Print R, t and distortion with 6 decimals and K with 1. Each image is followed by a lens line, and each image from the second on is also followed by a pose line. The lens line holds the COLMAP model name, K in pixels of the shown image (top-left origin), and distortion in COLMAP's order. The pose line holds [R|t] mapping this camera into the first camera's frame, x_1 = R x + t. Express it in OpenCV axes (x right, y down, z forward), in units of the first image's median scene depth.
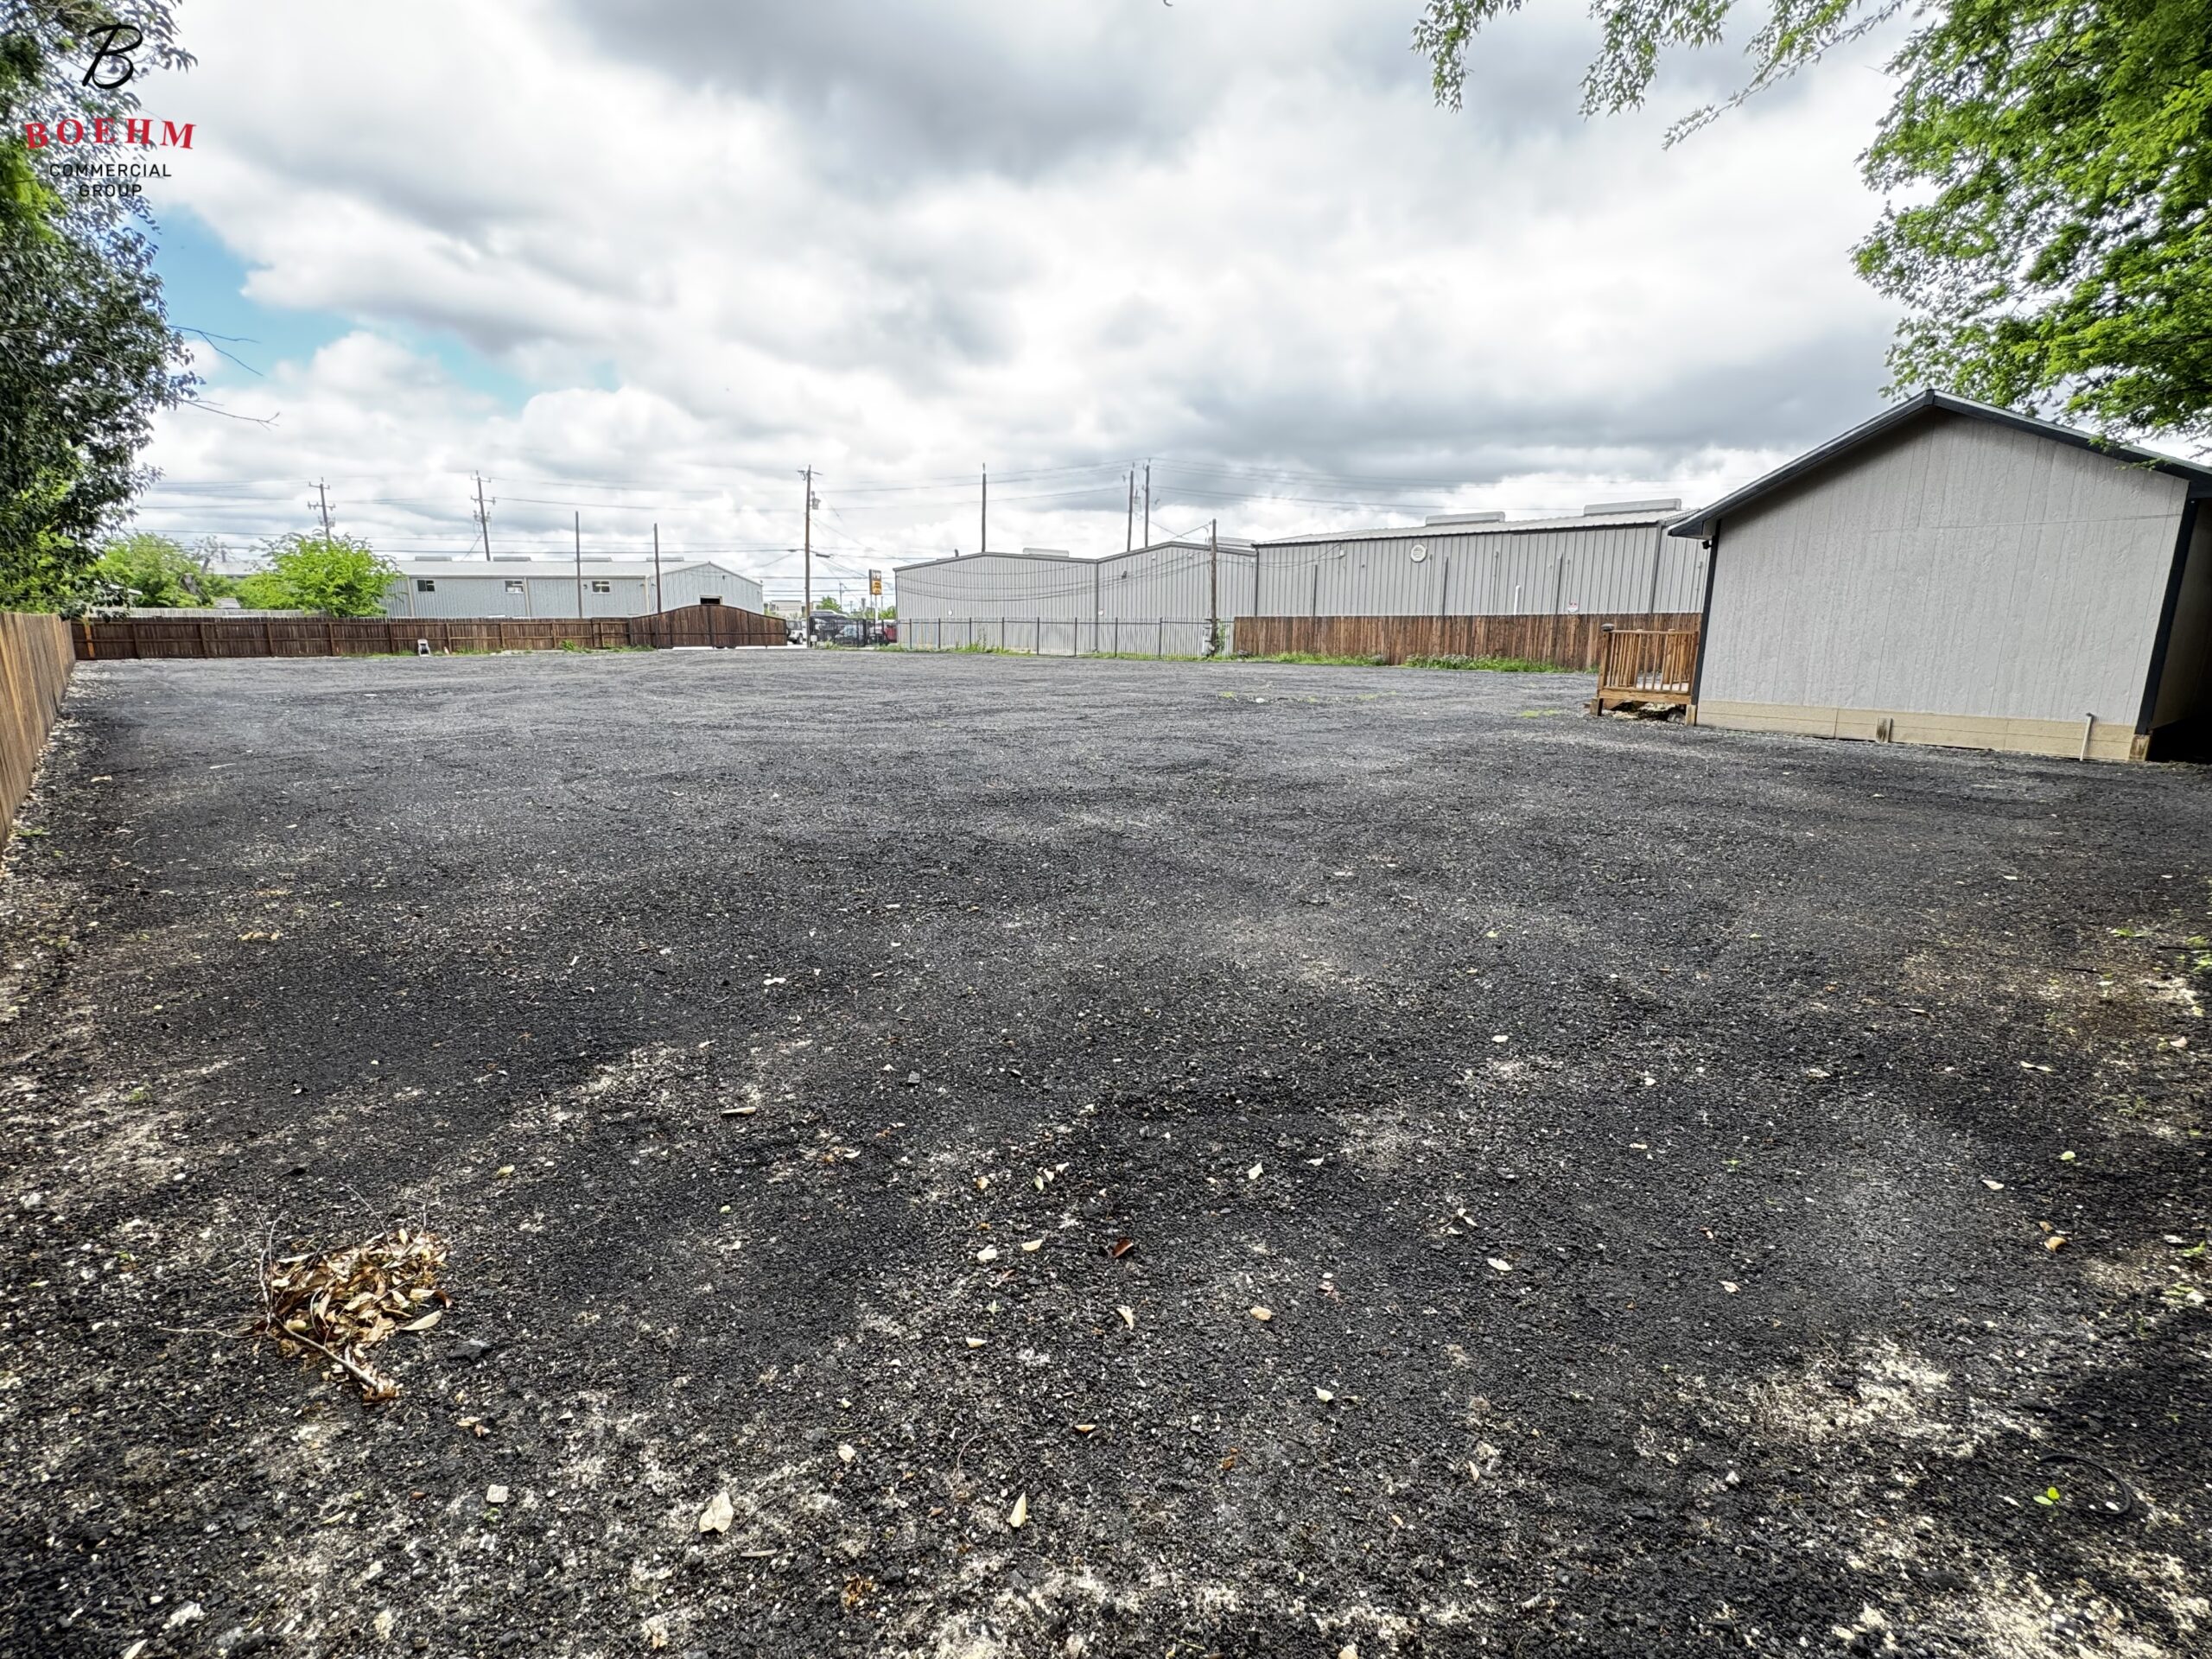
lens RADIAL K [[1038.0, 0, 1106.0], [0, 1038.0, 829.5], [0, 0, 1]] dist [0.000803, -0.000013]
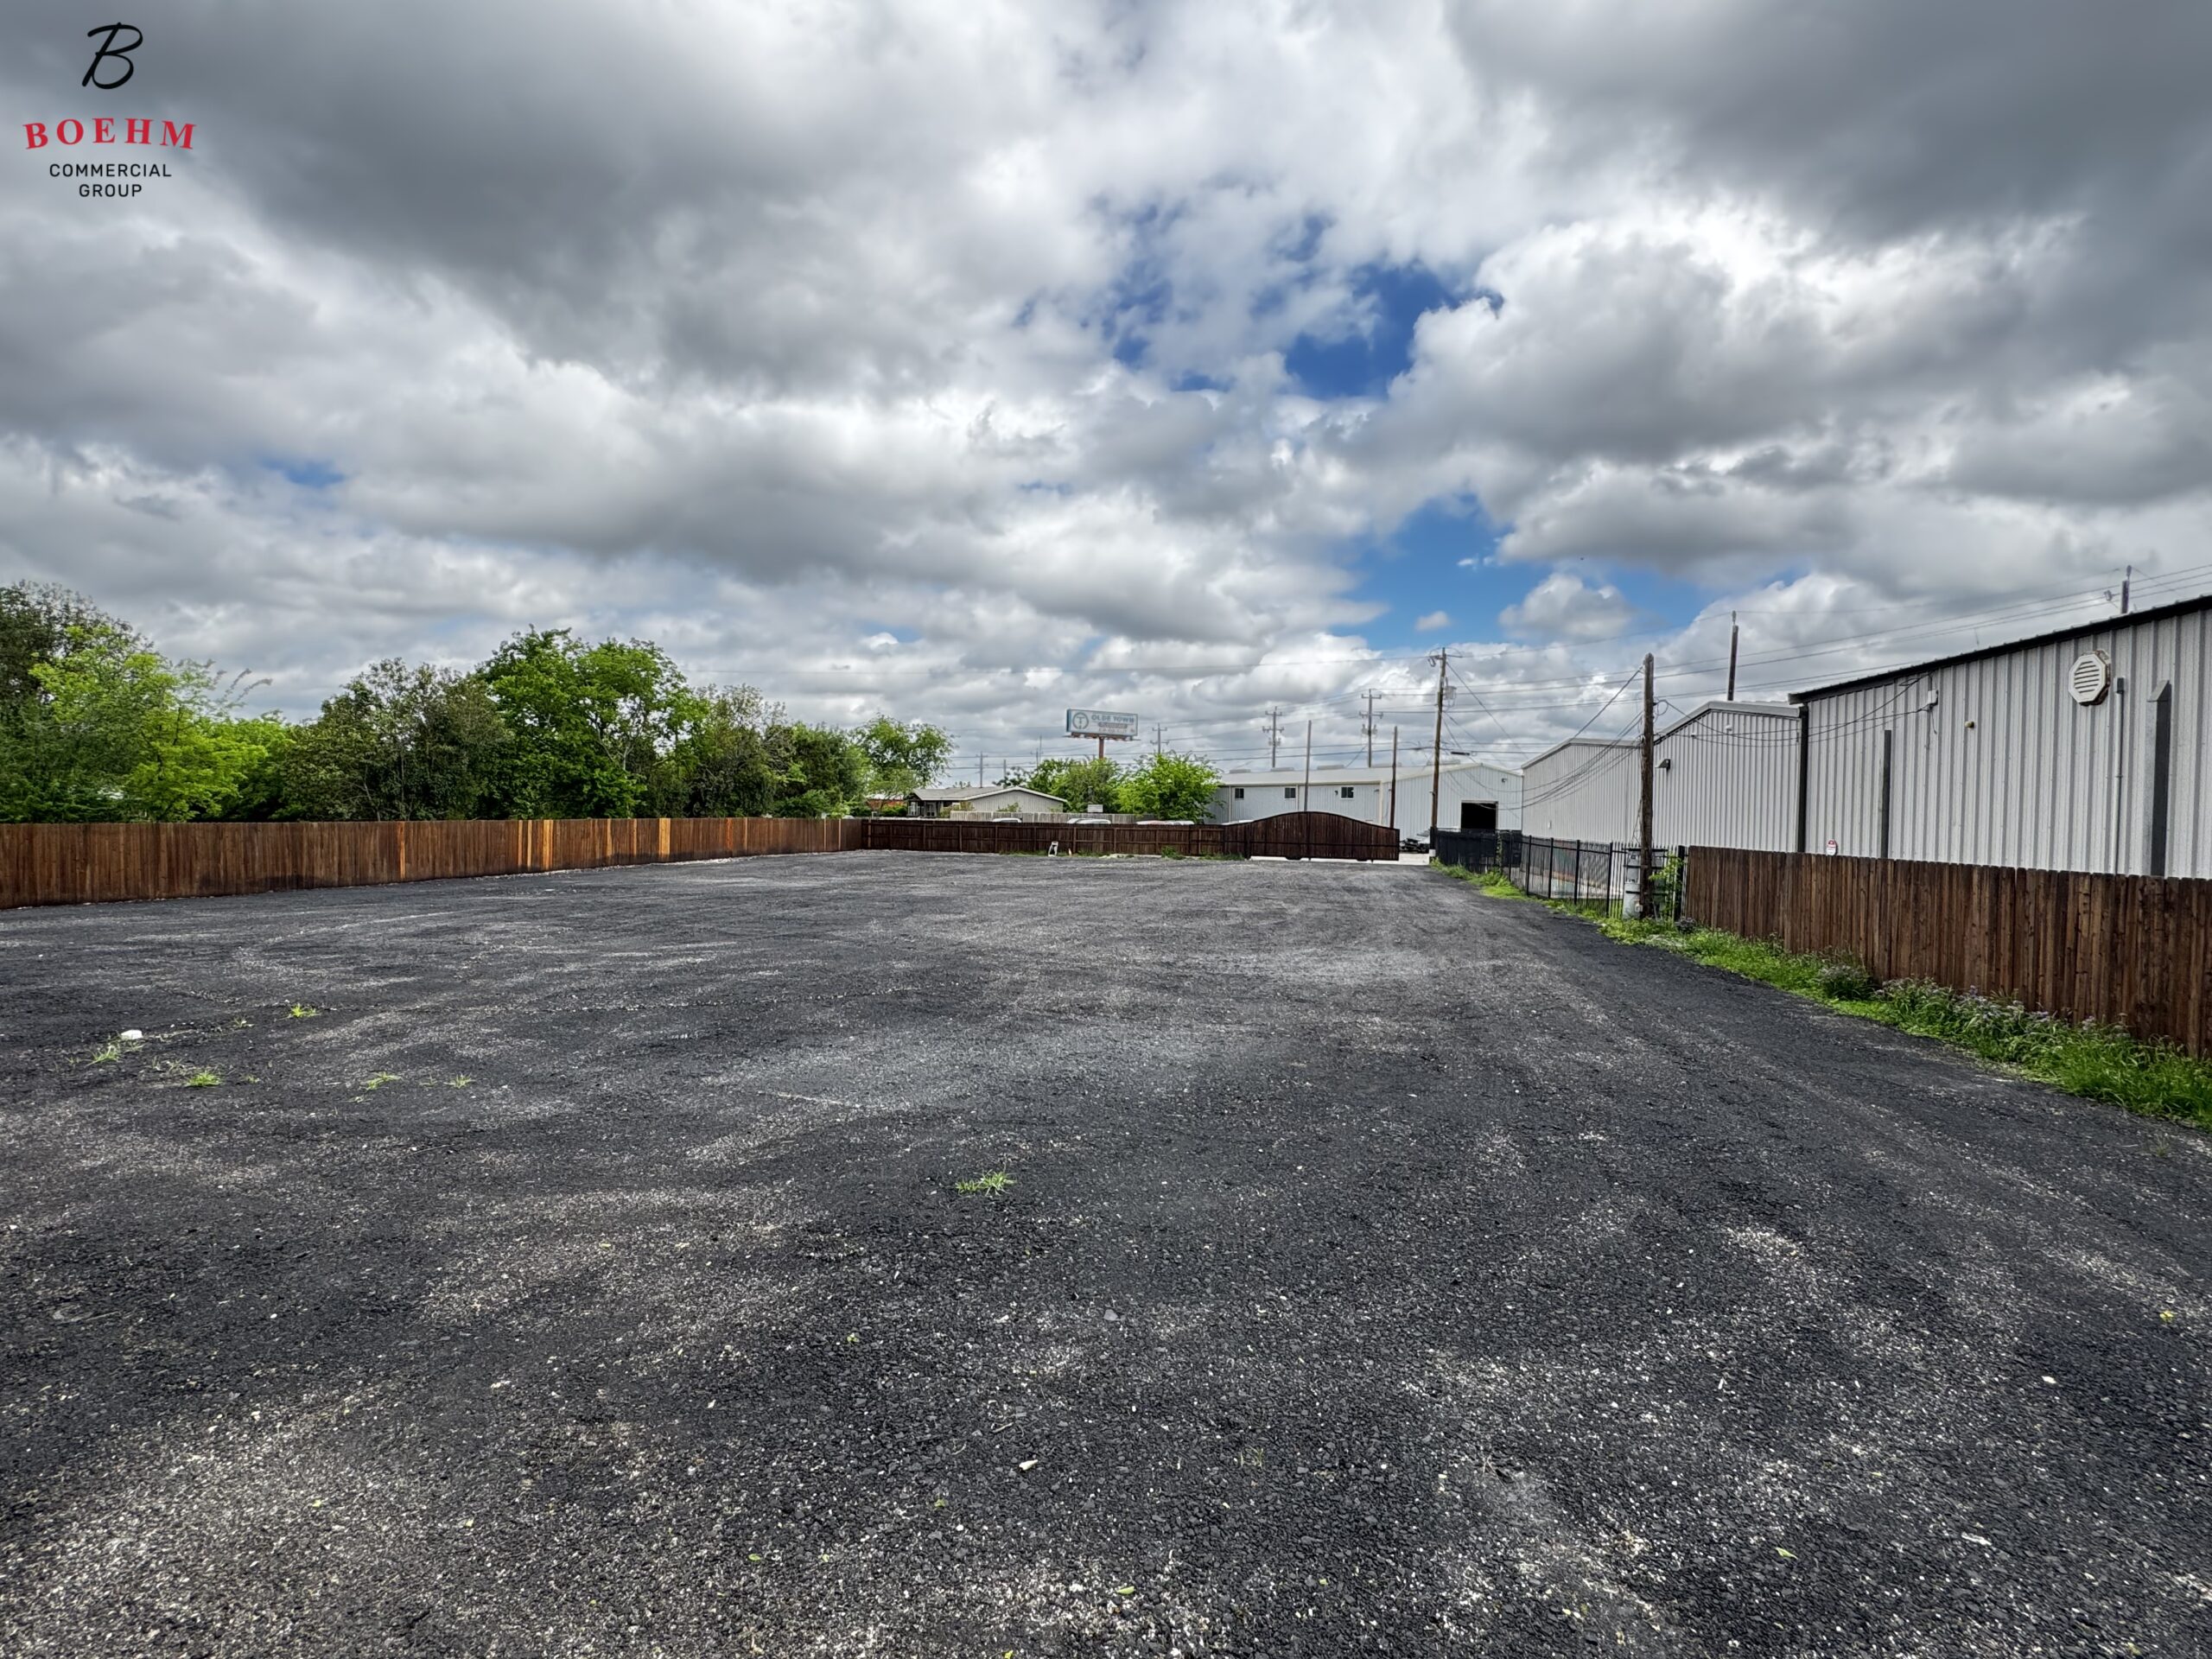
lens RADIAL K [[1038.0, 0, 1106.0], [0, 1038.0, 829.5], [0, 0, 1]] dist [0.000803, -0.000013]
pose [[0.504410, 0.017852, -0.863280, 0.290100], [-0.178041, 0.980452, -0.083754, -0.089484], [0.844909, 0.195946, 0.497728, 0.383305]]
